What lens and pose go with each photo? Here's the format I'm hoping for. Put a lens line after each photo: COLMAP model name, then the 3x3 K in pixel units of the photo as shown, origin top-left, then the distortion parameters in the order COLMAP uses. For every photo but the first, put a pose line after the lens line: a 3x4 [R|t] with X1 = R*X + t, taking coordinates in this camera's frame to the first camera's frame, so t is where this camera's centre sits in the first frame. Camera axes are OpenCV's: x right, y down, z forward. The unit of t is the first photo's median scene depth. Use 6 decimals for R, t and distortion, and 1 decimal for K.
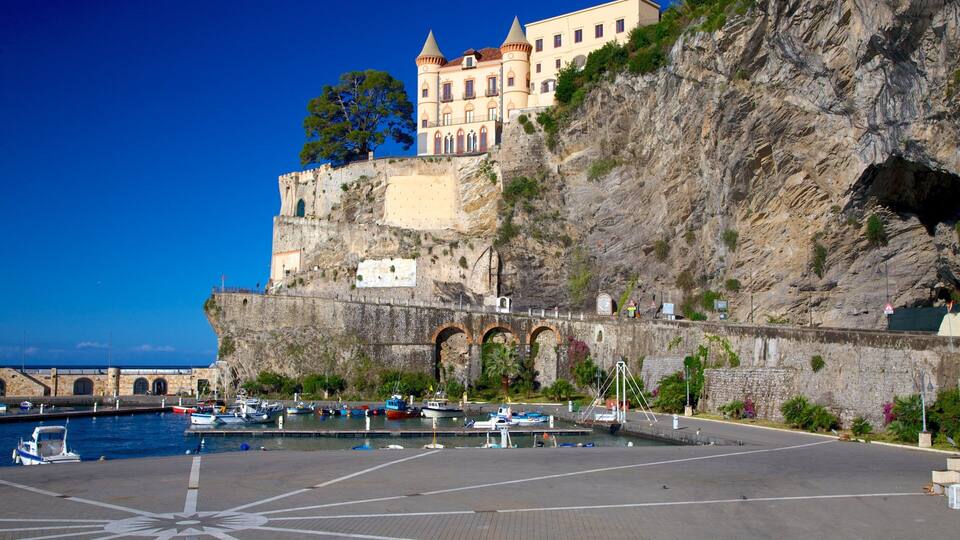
lens RADIAL K [[995.2, 0, 480.2], [0, 995.2, 271.4], [0, 0, 1]] dist [0.078678, 0.000000]
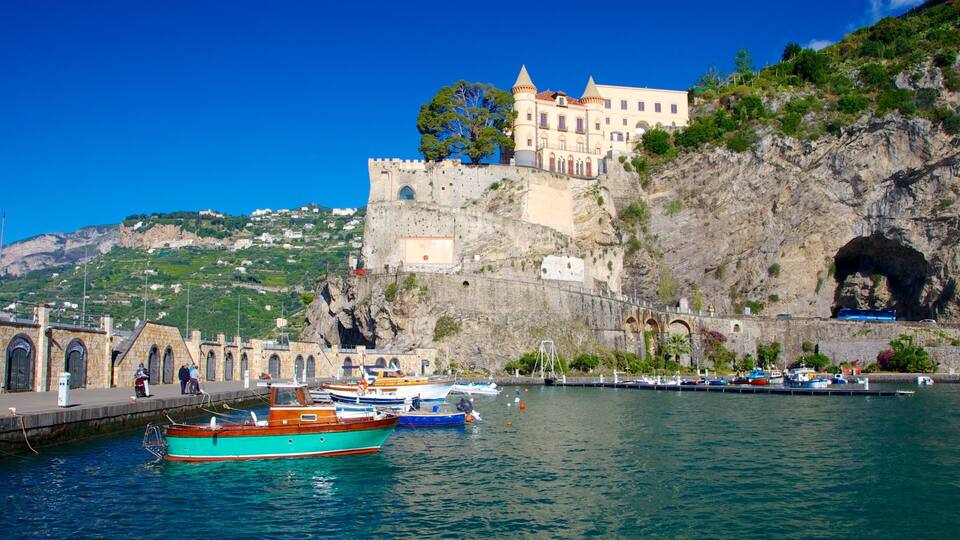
lens RADIAL K [[803.9, 0, 453.8], [0, 803.9, 292.7], [0, 0, 1]] dist [-0.074023, -0.001640]
pose [[0.654726, 0.064966, 0.753069, -0.883416], [-0.071057, 0.997178, -0.024248, 0.061853], [-0.752519, -0.037635, 0.657494, 0.481095]]
